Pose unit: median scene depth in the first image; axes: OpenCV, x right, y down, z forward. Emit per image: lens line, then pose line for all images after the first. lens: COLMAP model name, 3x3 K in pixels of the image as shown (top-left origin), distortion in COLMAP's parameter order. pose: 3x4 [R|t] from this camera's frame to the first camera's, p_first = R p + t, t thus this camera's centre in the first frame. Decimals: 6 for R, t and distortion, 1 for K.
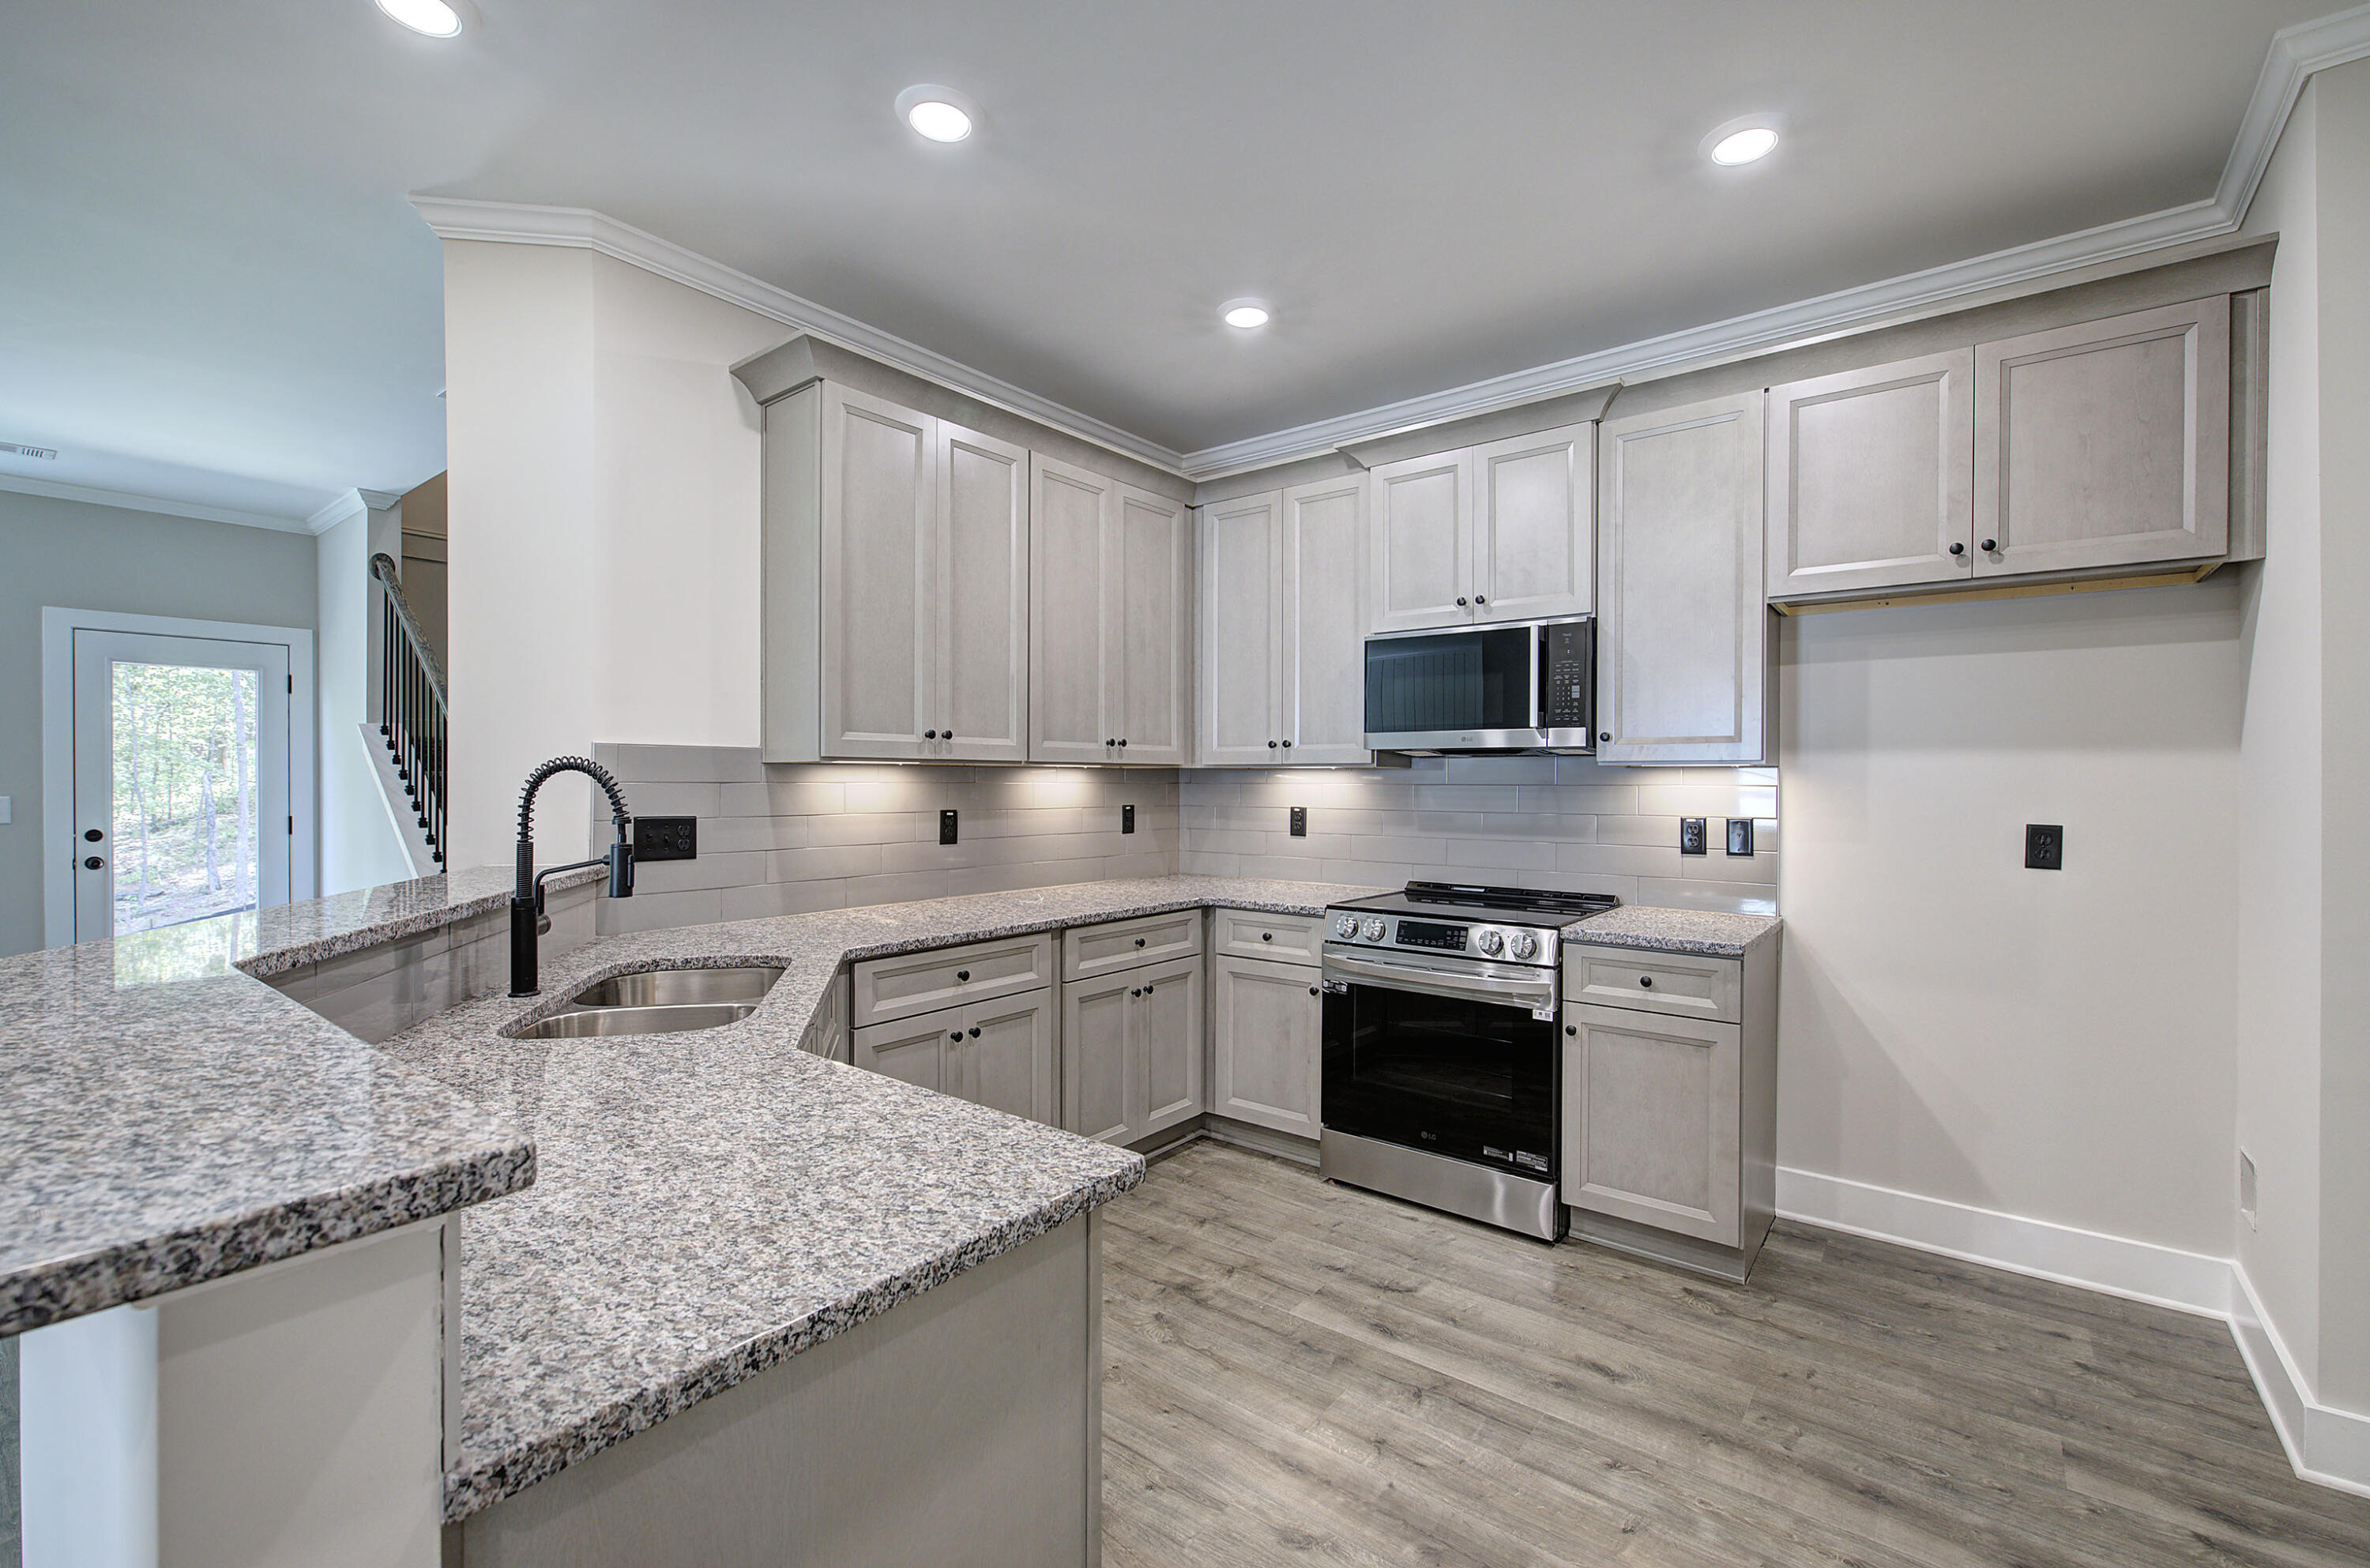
lens RADIAL K [[1001.7, 0, 1183.3], [0, 1001.7, 783.2], [0, 0, 1]] dist [-0.007873, 0.002900]
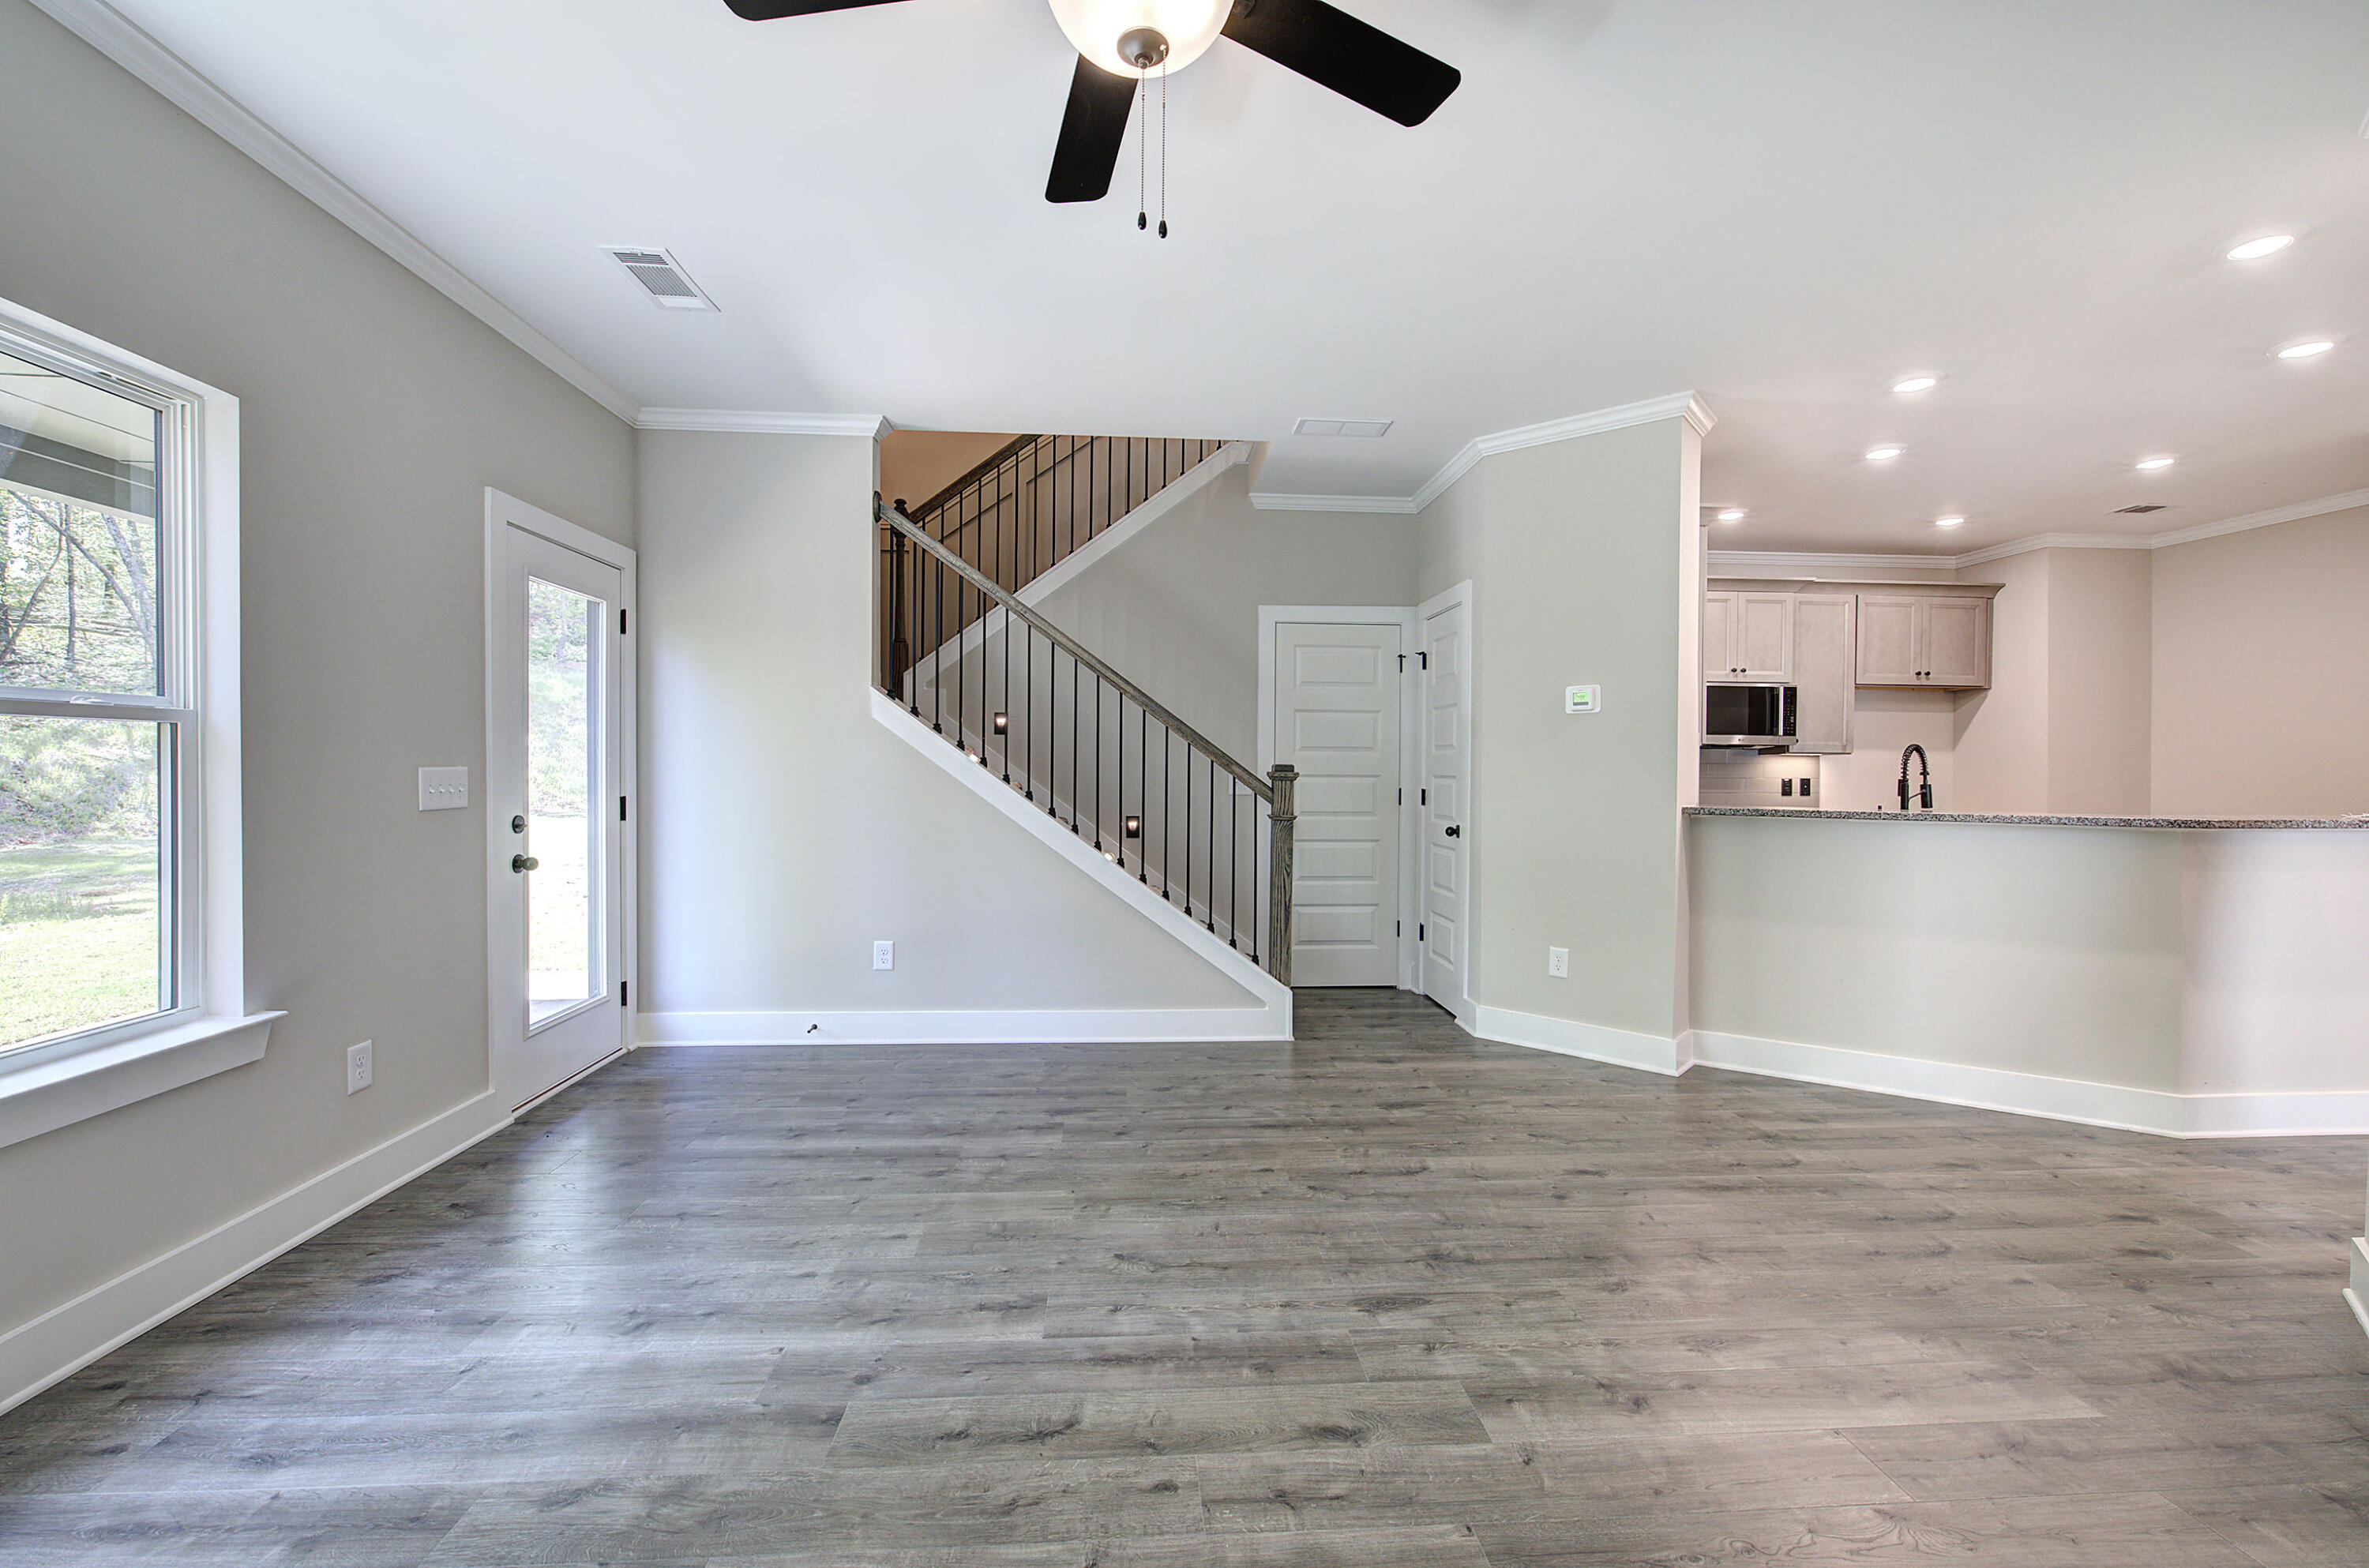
lens RADIAL K [[1001.2, 0, 1185.0], [0, 1001.2, 784.0], [0, 0, 1]] dist [-0.007873, 0.002900]
pose [[0.742413, -0.008066, 0.669894, -1.981383], [-0.004704, 0.999840, 0.017251, 0.016600], [-0.669926, -0.015959, 0.742256, 0.277243]]
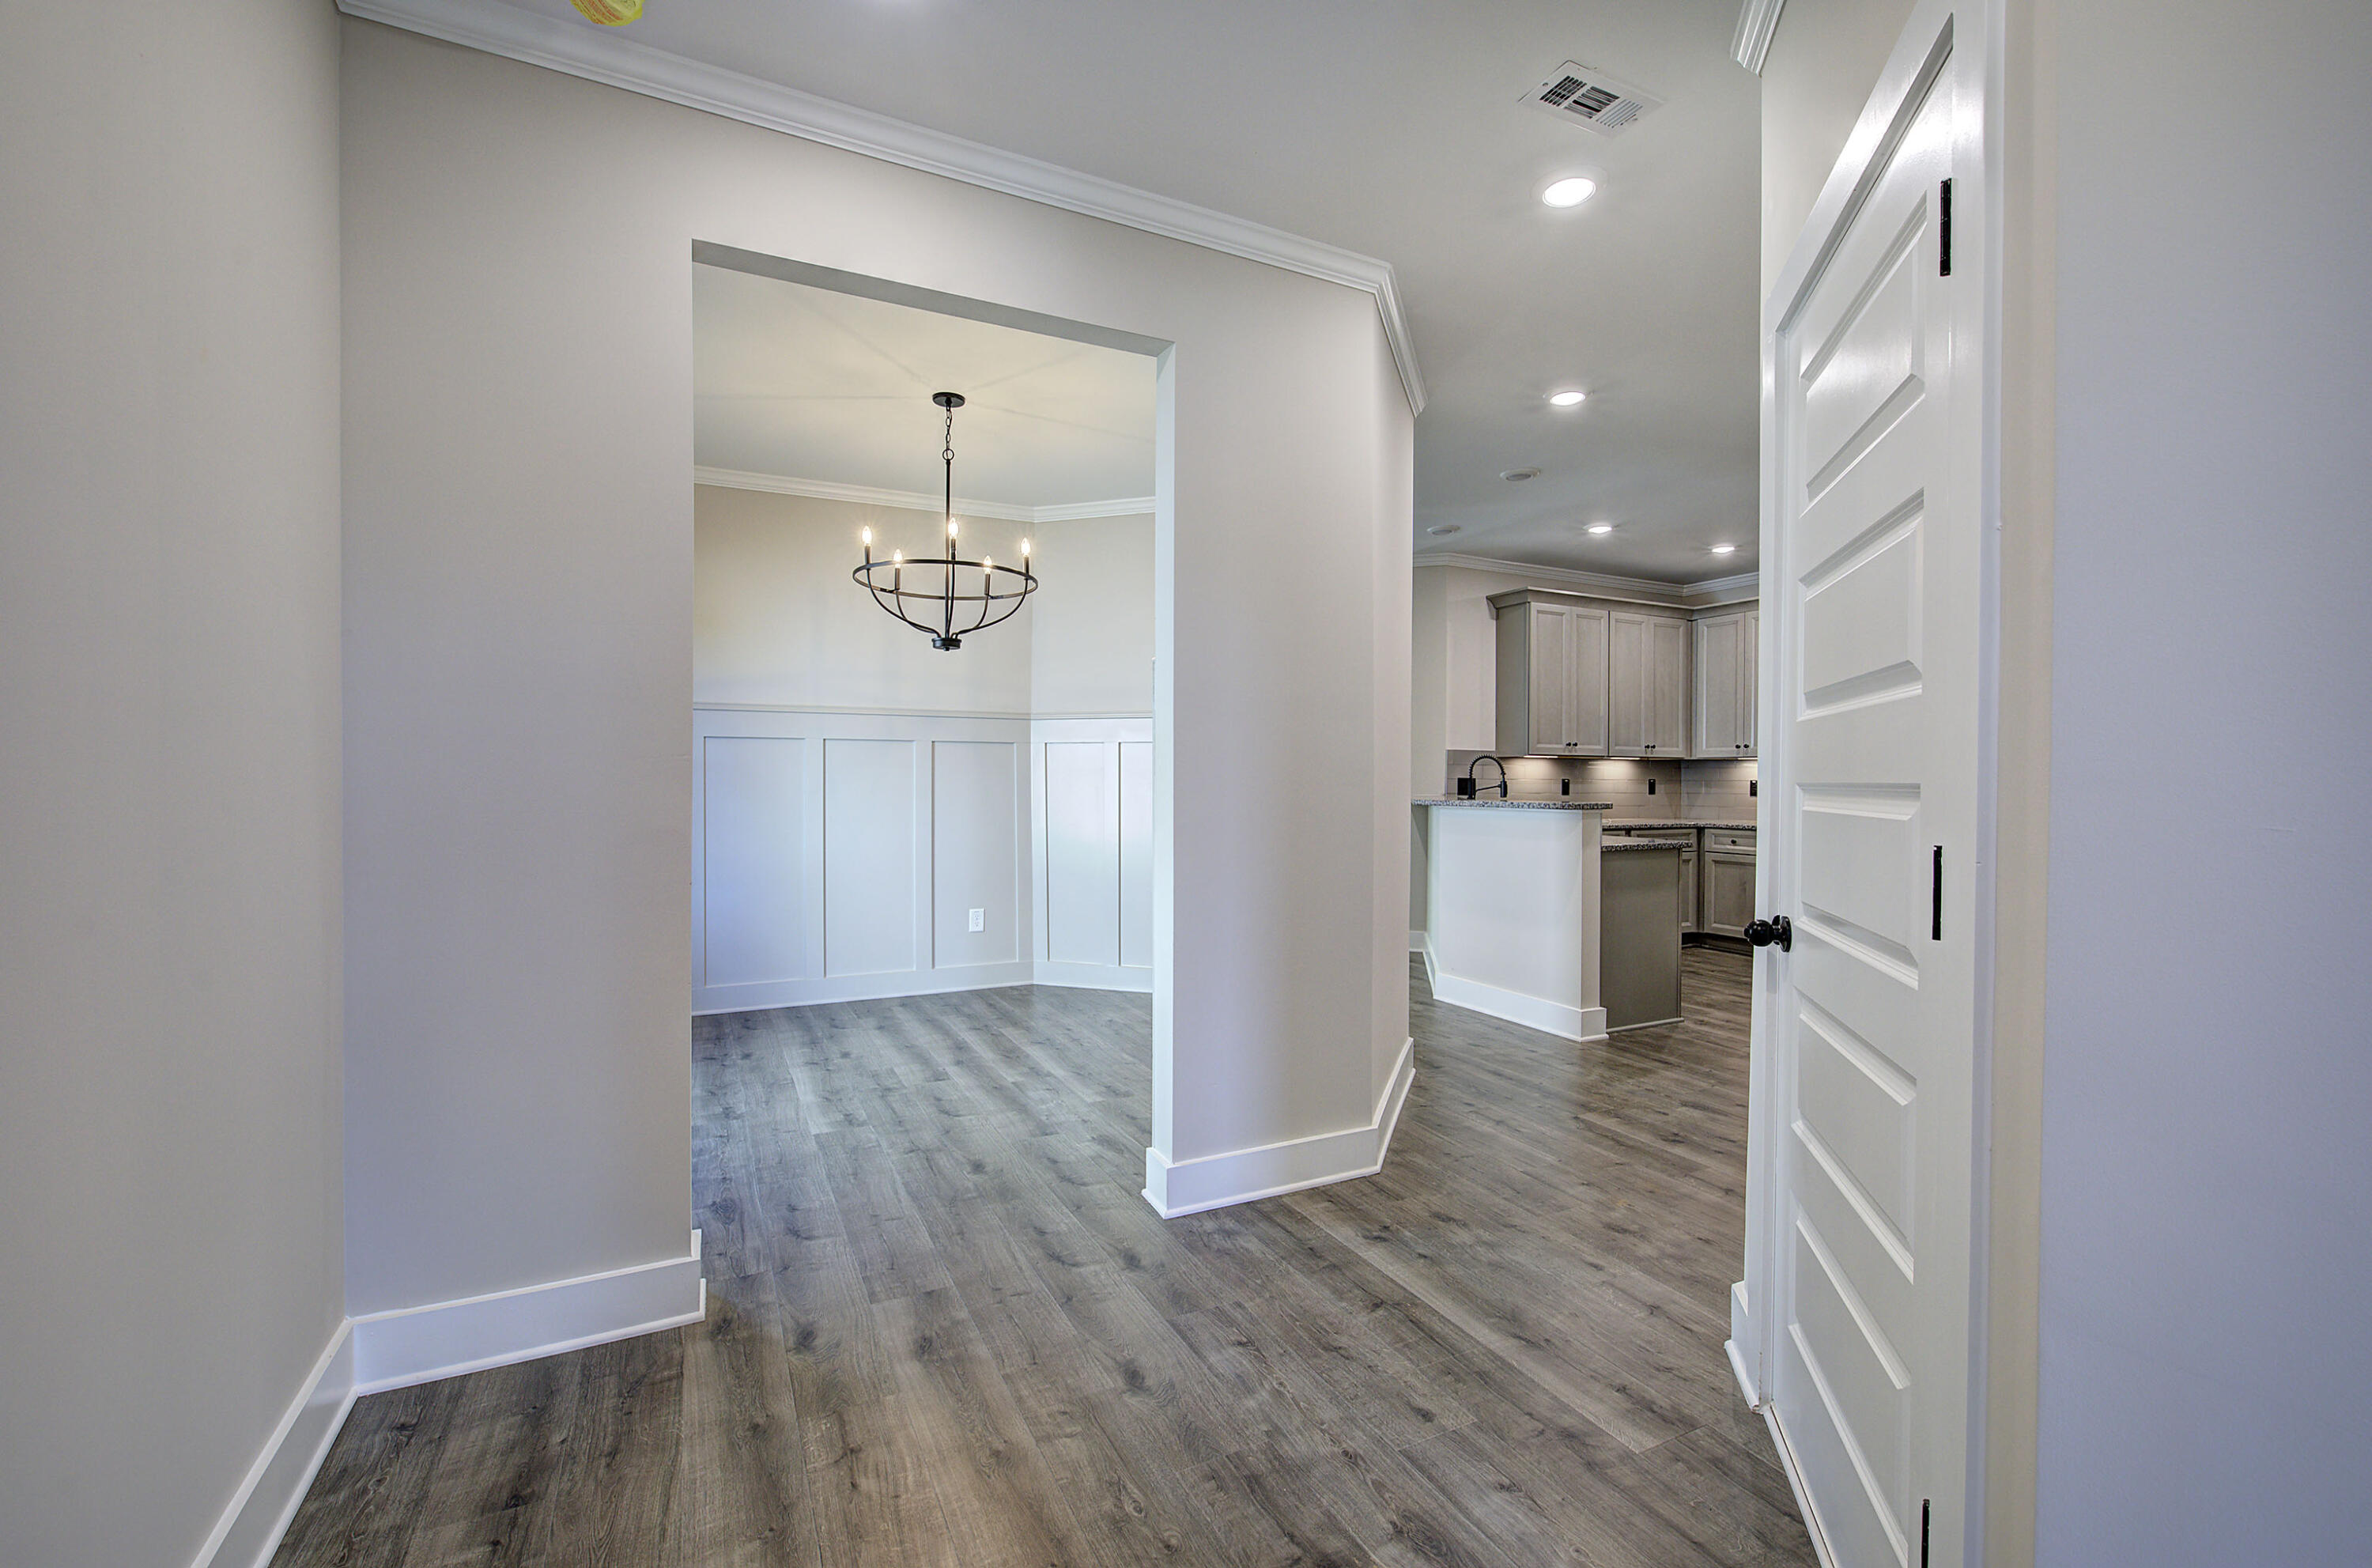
lens RADIAL K [[1002.6, 0, 1192.8], [0, 1002.6, 784.6], [0, 0, 1]] dist [-0.007873, 0.002900]
pose [[0.908585, 0.004612, -0.417675, -0.072377], [-0.003997, 0.999989, 0.002345, 0.041392], [0.417681, -0.000461, 0.908593, -1.447139]]
